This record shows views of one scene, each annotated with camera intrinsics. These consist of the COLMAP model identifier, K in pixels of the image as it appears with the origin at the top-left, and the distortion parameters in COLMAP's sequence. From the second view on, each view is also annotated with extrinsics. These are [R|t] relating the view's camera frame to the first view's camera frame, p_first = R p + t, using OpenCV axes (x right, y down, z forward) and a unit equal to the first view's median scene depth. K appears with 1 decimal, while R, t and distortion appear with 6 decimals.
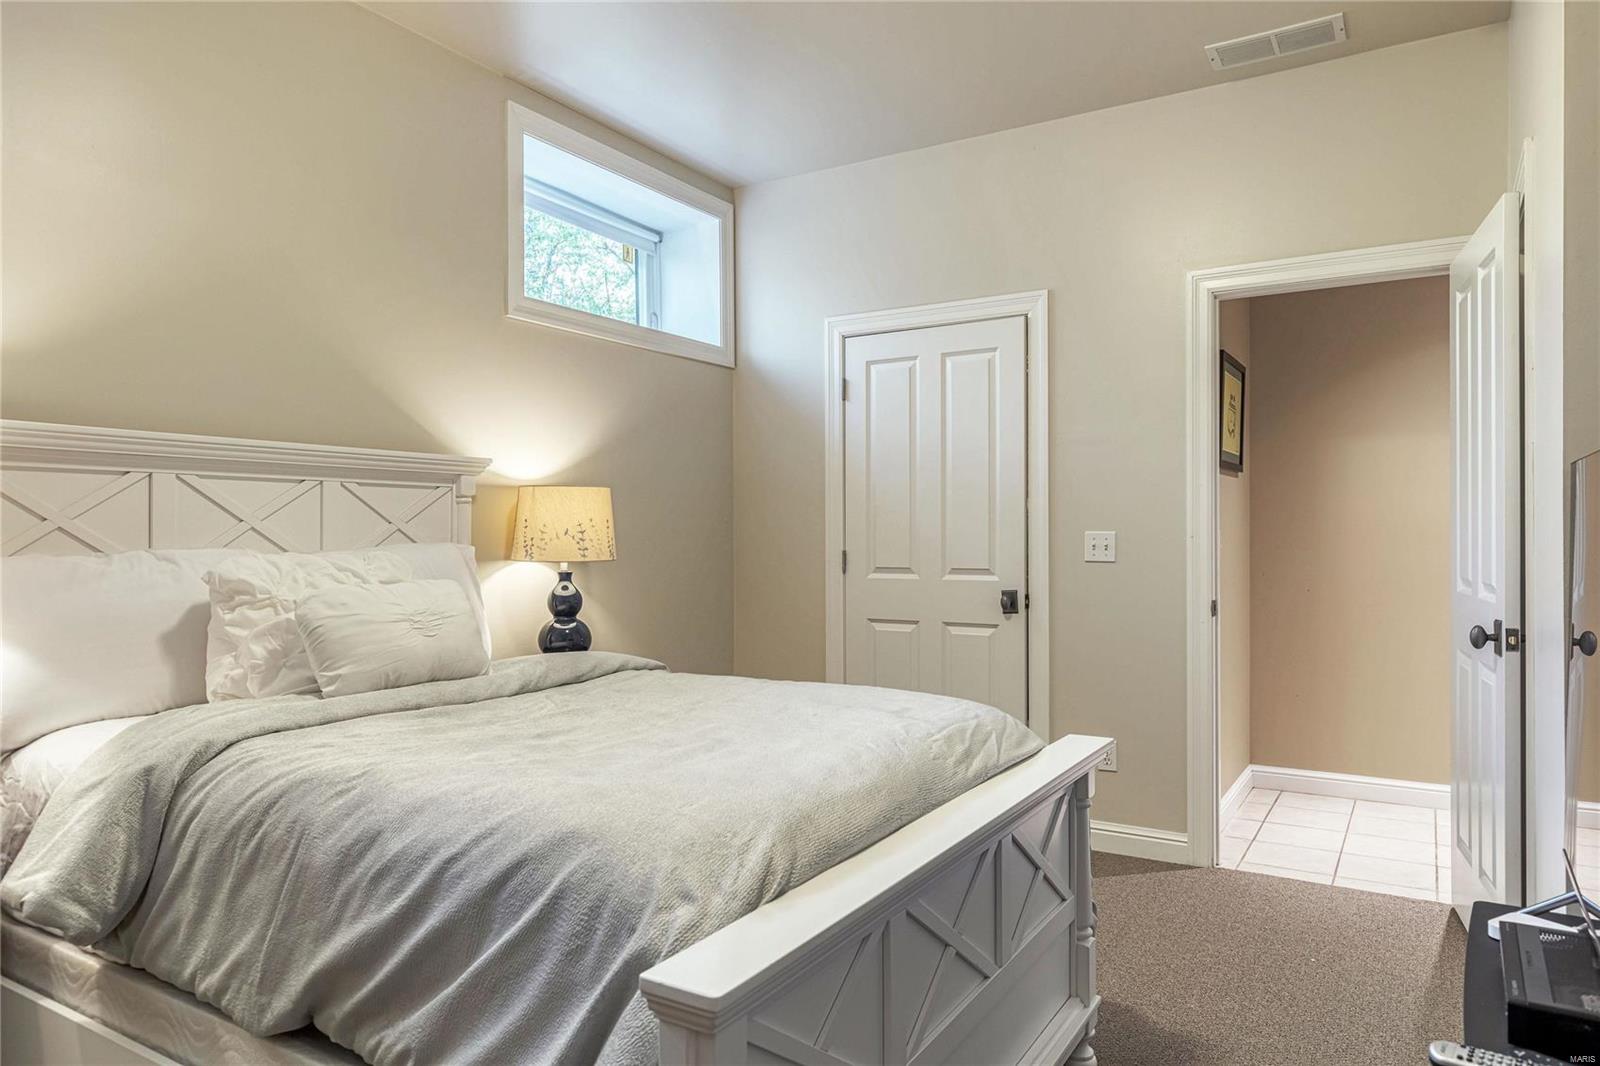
lens RADIAL K [[1025.2, 0, 797.1], [0, 1025.2, 545.8], [0, 0, 1]] dist [0.003668, 0.000131]
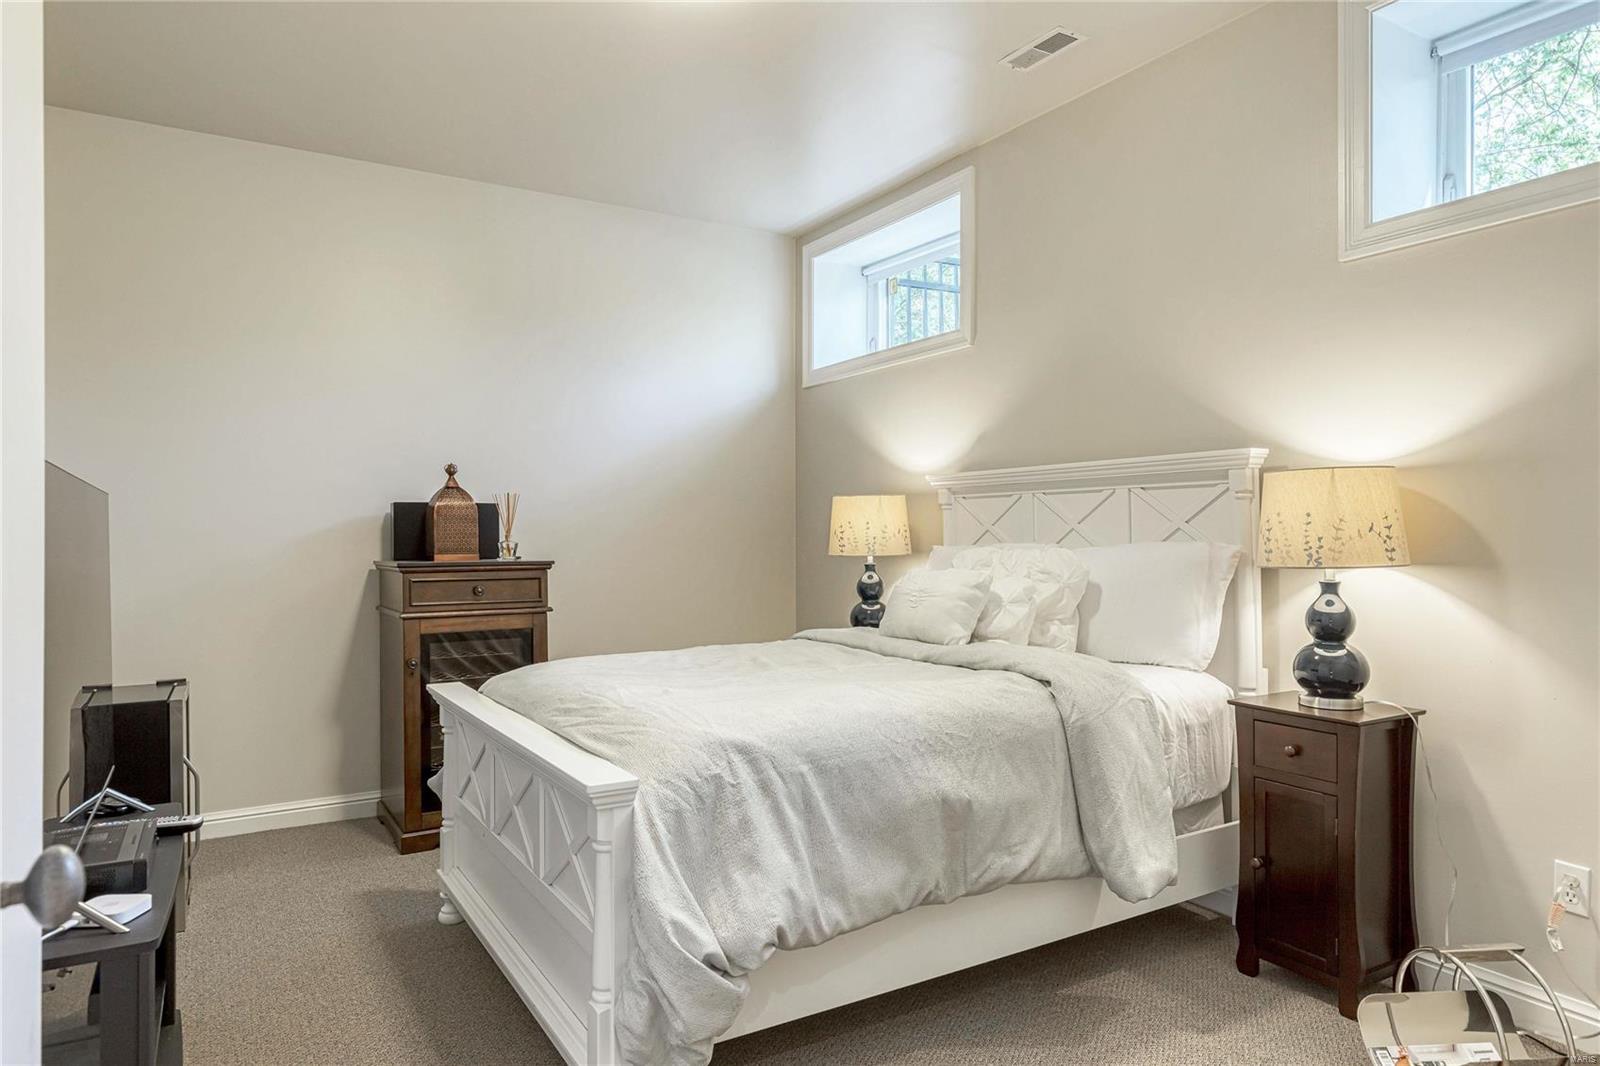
lens RADIAL K [[1019.0, 0, 798.0], [0, 1019.0, 527.4], [0, 0, 1]] dist [0.001991, -0.000677]
pose [[-0.465588, -0.006458, -0.884978, 0.629810], [-0.005126, 0.999976, -0.004601, -0.009384], [0.884987, 0.002394, -0.465610, 1.011185]]
